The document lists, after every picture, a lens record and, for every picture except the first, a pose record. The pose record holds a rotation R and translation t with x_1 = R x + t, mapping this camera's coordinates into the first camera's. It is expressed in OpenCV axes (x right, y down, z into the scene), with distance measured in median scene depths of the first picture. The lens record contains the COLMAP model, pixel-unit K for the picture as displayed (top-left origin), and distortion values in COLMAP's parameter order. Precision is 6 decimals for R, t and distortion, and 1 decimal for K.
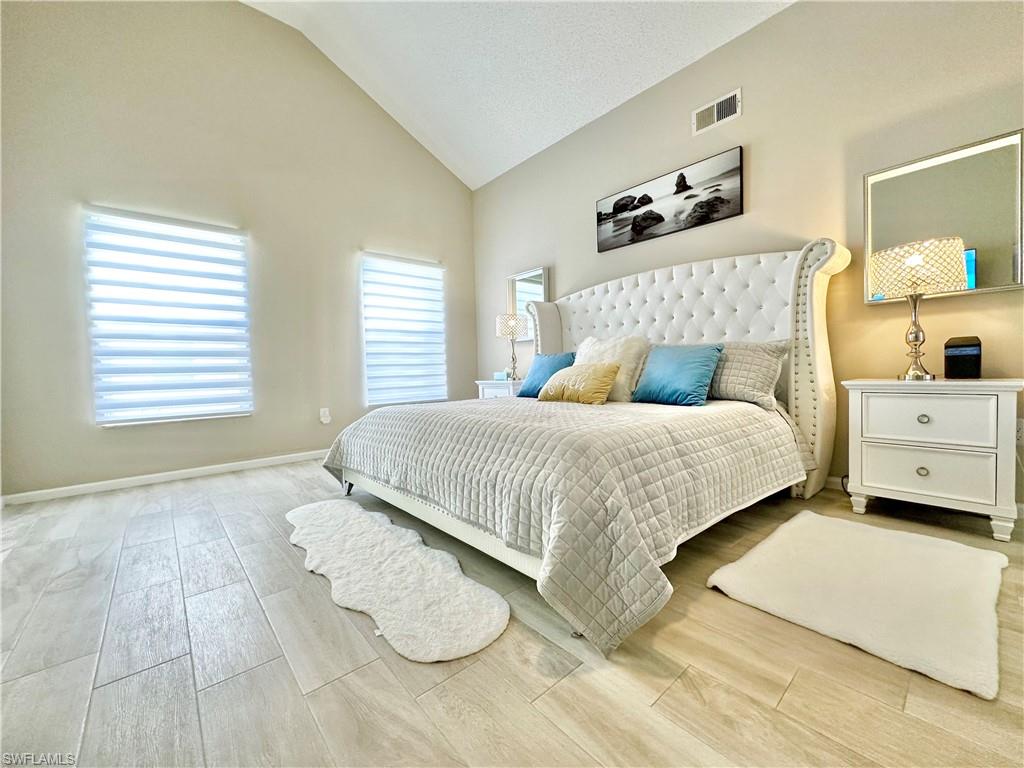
lens RADIAL K [[408.5, 0, 512.0], [0, 408.5, 384.0], [0, 0, 1]] dist [-0.001882, 0.000184]
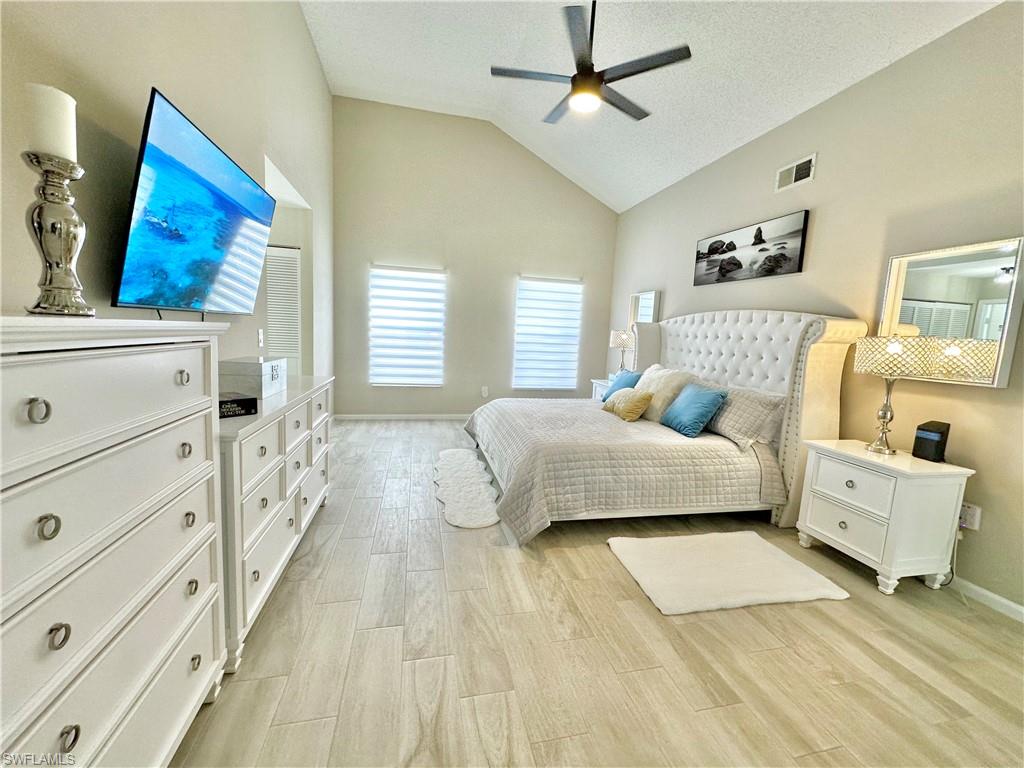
lens RADIAL K [[409.1, 0, 511.8], [0, 409.1, 383.6], [0, 0, 1]] dist [-0.000610, -0.000044]
pose [[0.878172, 0.128638, -0.460724, 0.384226], [-0.088718, 0.990251, 0.107384, -0.150871], [0.470047, -0.053427, 0.881023, -0.319604]]
